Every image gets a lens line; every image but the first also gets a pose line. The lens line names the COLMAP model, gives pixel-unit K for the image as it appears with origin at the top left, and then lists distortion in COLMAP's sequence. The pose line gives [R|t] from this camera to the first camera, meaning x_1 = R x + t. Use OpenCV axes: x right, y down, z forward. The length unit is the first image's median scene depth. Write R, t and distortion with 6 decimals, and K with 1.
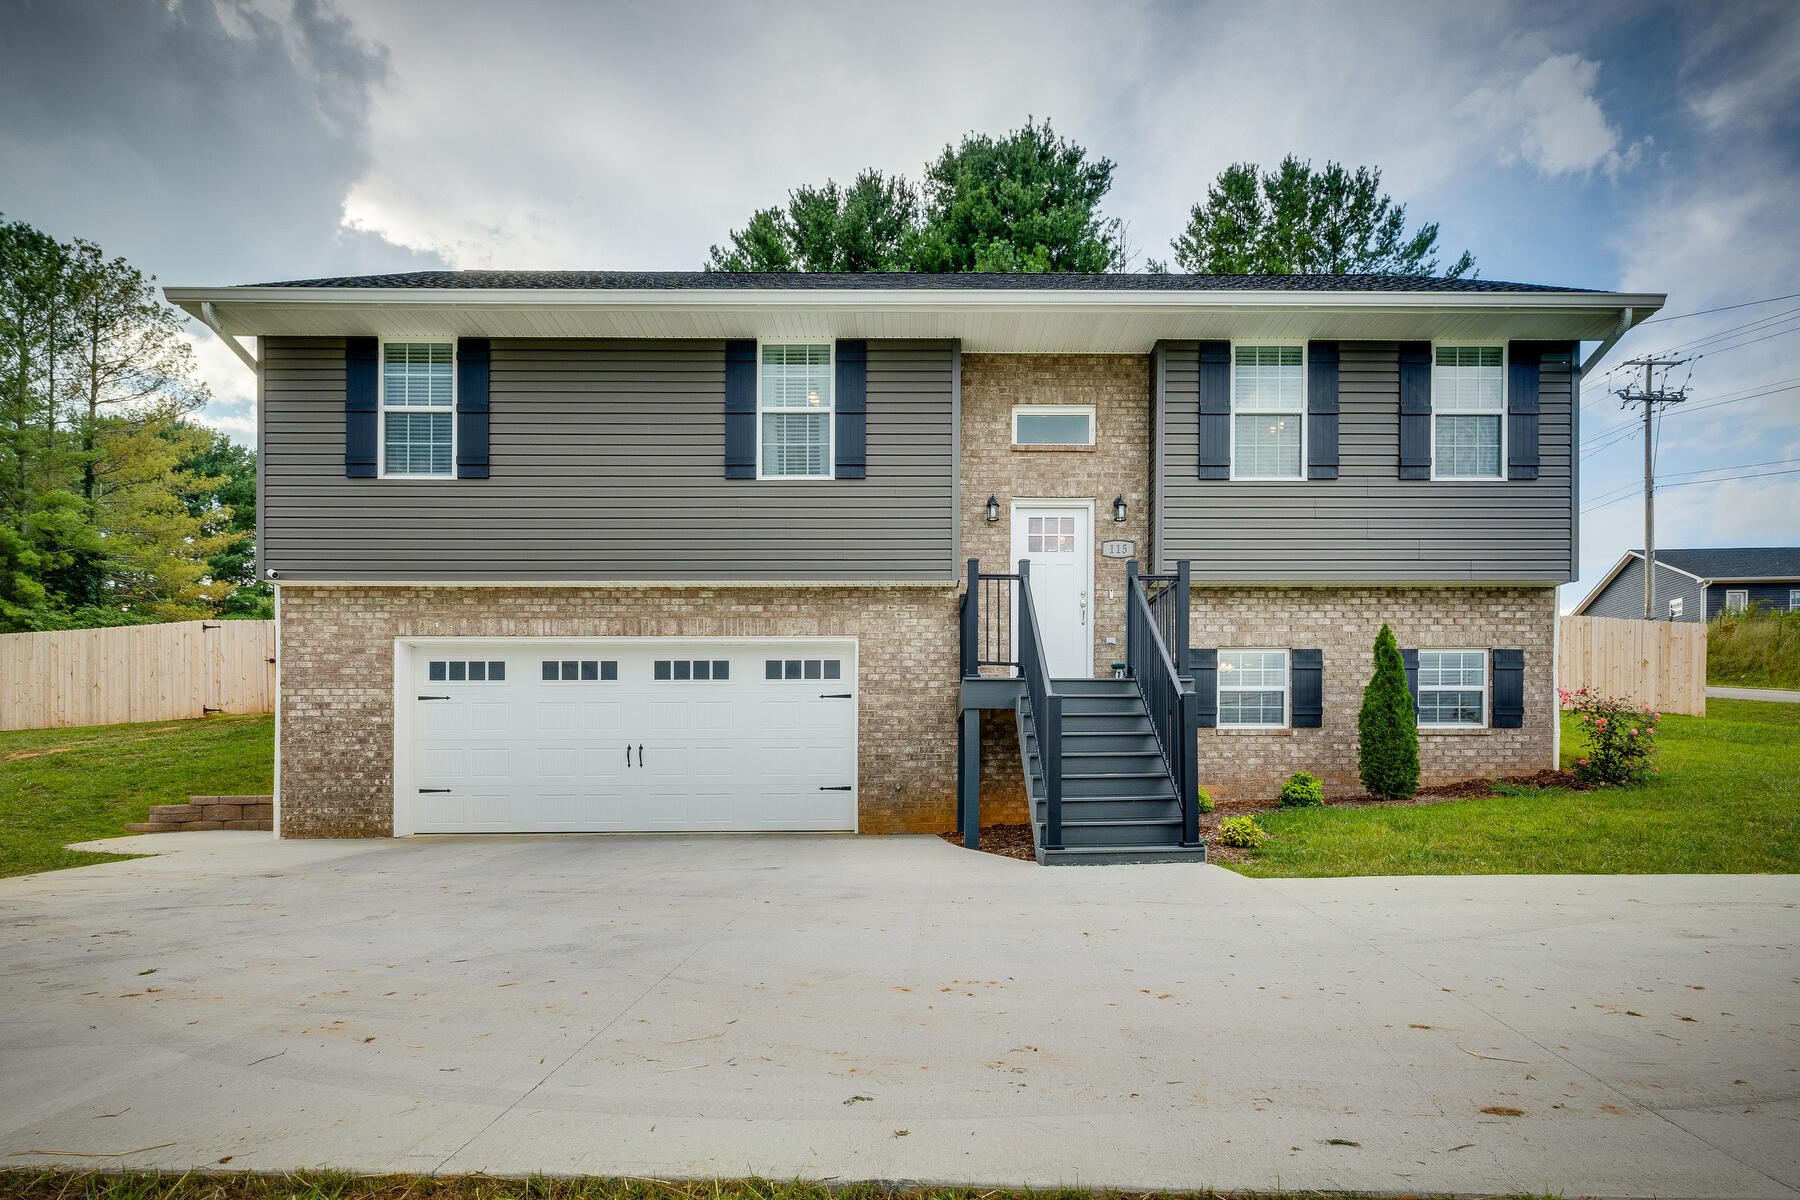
lens RADIAL K [[961.6, 0, 900.0], [0, 961.6, 771.2], [0, 0, 1]] dist [0.000737, 0.000906]
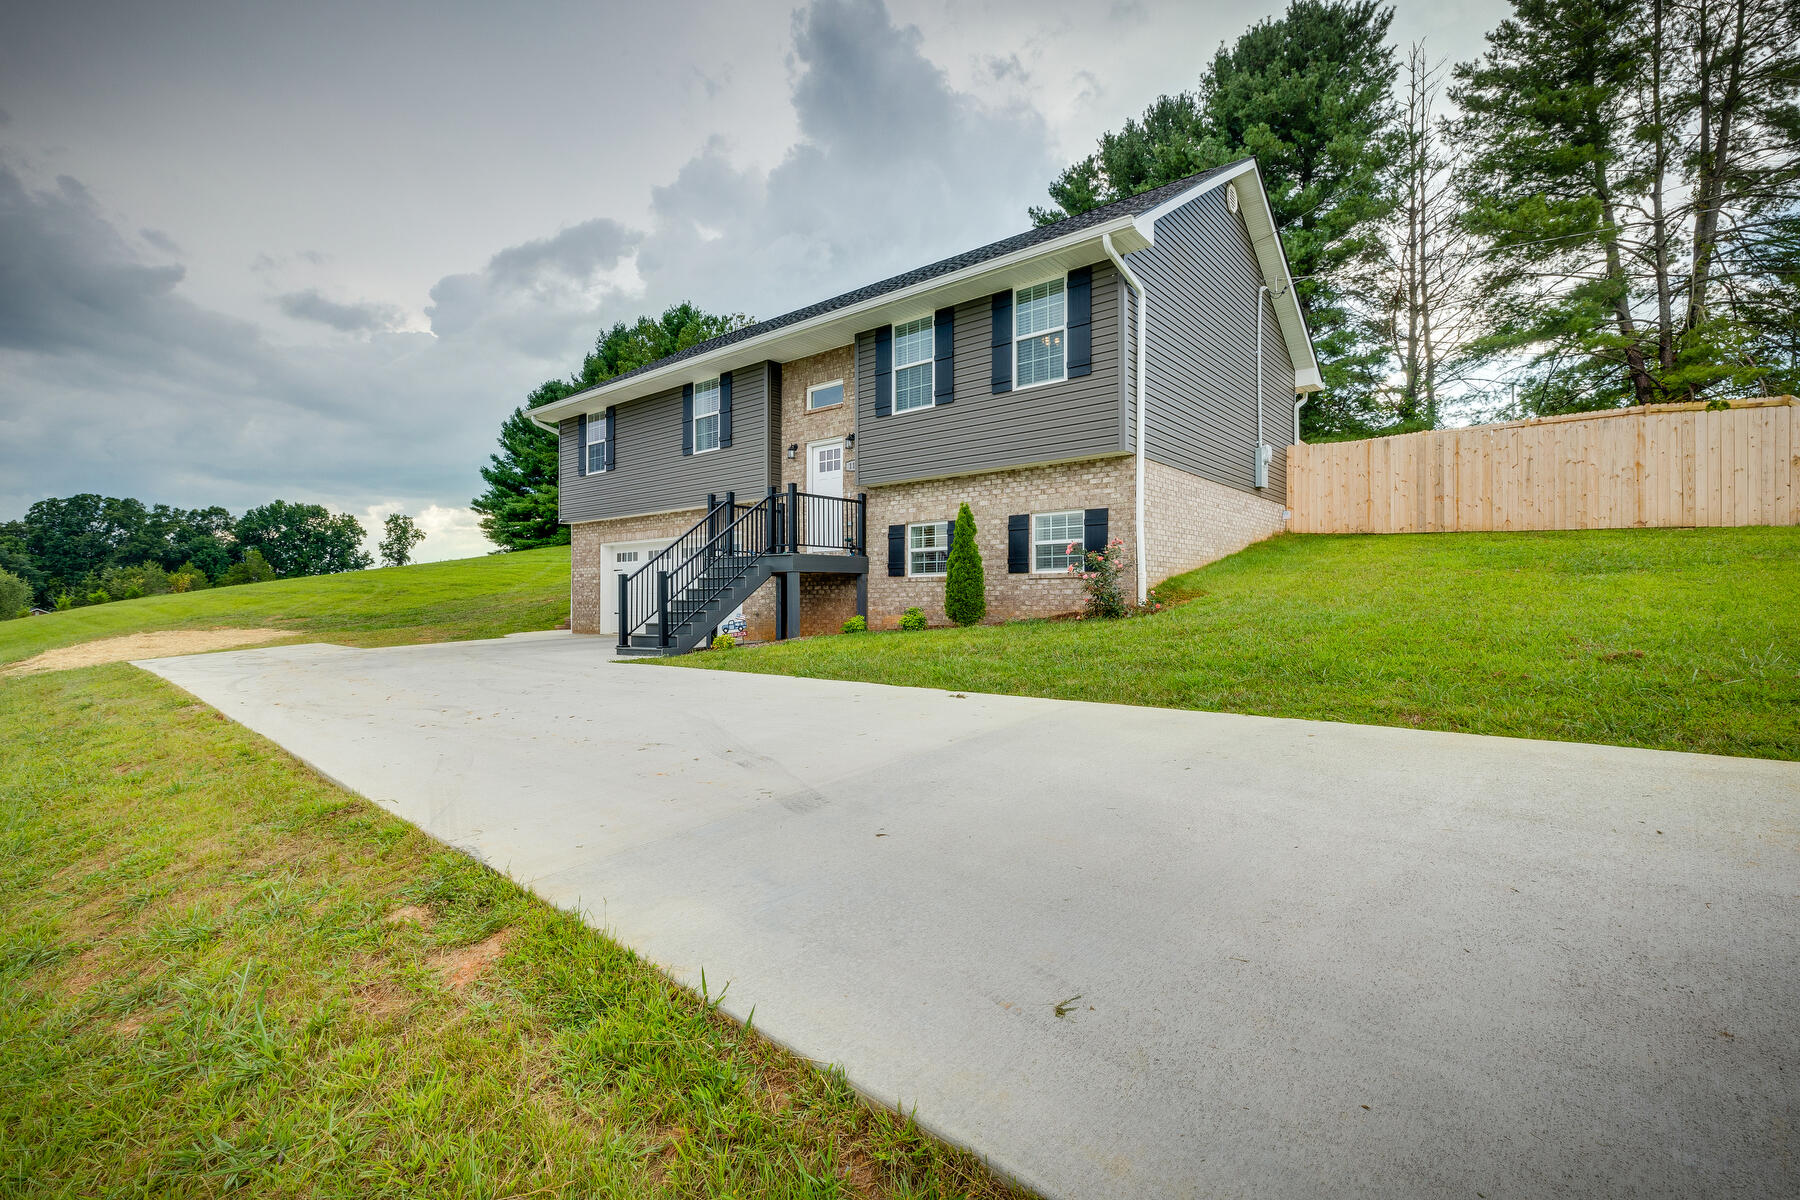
lens RADIAL K [[849.2, 0, 900.0], [0, 849.2, 600.0], [0, 0, 1]] dist [0.037897, 0.000242]
pose [[0.736444, -0.000287, -0.676498, 1.198089], [-0.004370, 0.999977, -0.005181, -0.001008], [0.676484, 0.006771, 0.736426, 0.012324]]
